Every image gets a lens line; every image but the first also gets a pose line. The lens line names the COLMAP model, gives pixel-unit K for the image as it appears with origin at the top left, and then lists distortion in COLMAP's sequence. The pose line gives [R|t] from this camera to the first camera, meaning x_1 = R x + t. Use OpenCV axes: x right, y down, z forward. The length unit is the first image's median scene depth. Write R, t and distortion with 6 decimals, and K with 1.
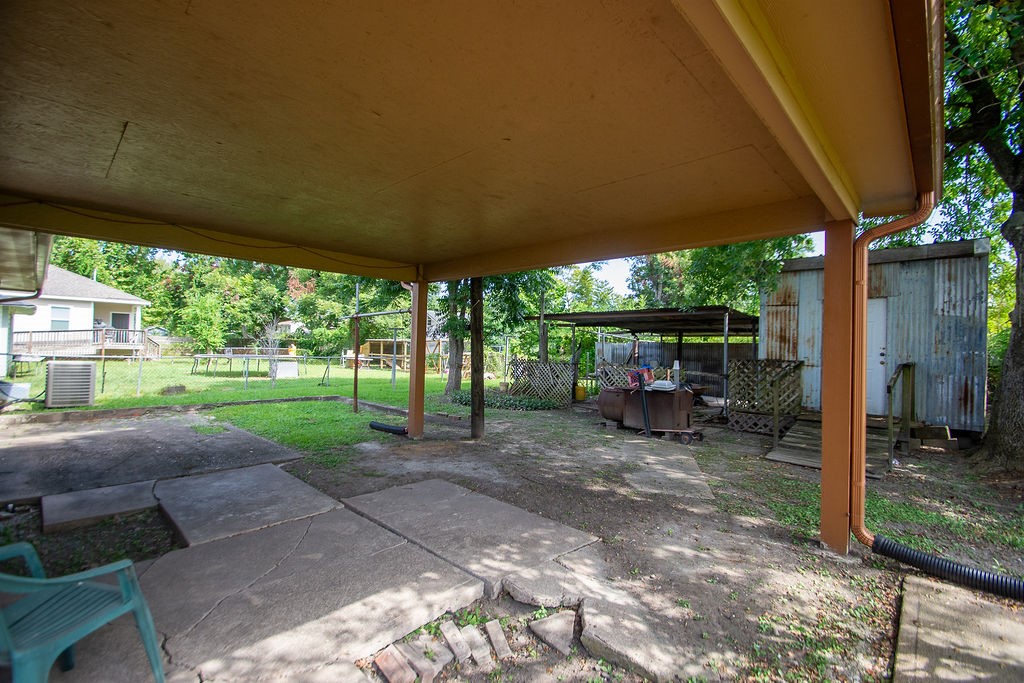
lens RADIAL K [[457.2, 0, 509.4], [0, 457.2, 341.9], [0, 0, 1]] dist [0.009278, -0.005022]
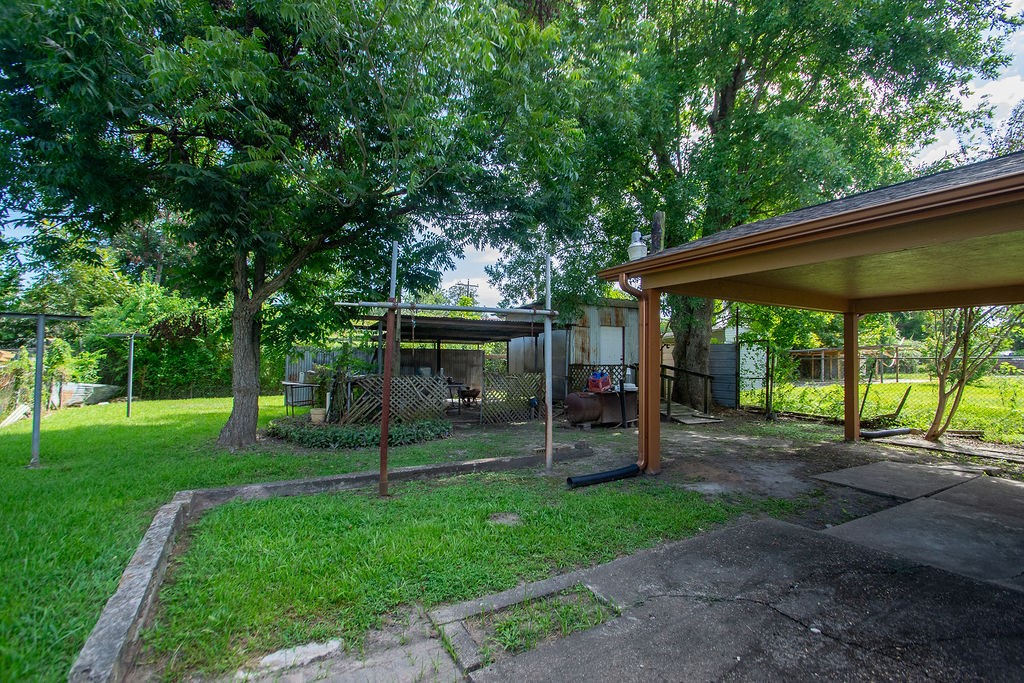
lens RADIAL K [[457.2, 0, 511.3], [0, 457.2, 344.8], [0, 0, 1]] dist [0.009278, -0.005022]
pose [[0.292955, 0.008519, 0.956088, -0.854232], [-0.020969, 0.999777, -0.002483, -0.013078], [-0.955896, -0.019321, 0.293068, 0.780667]]
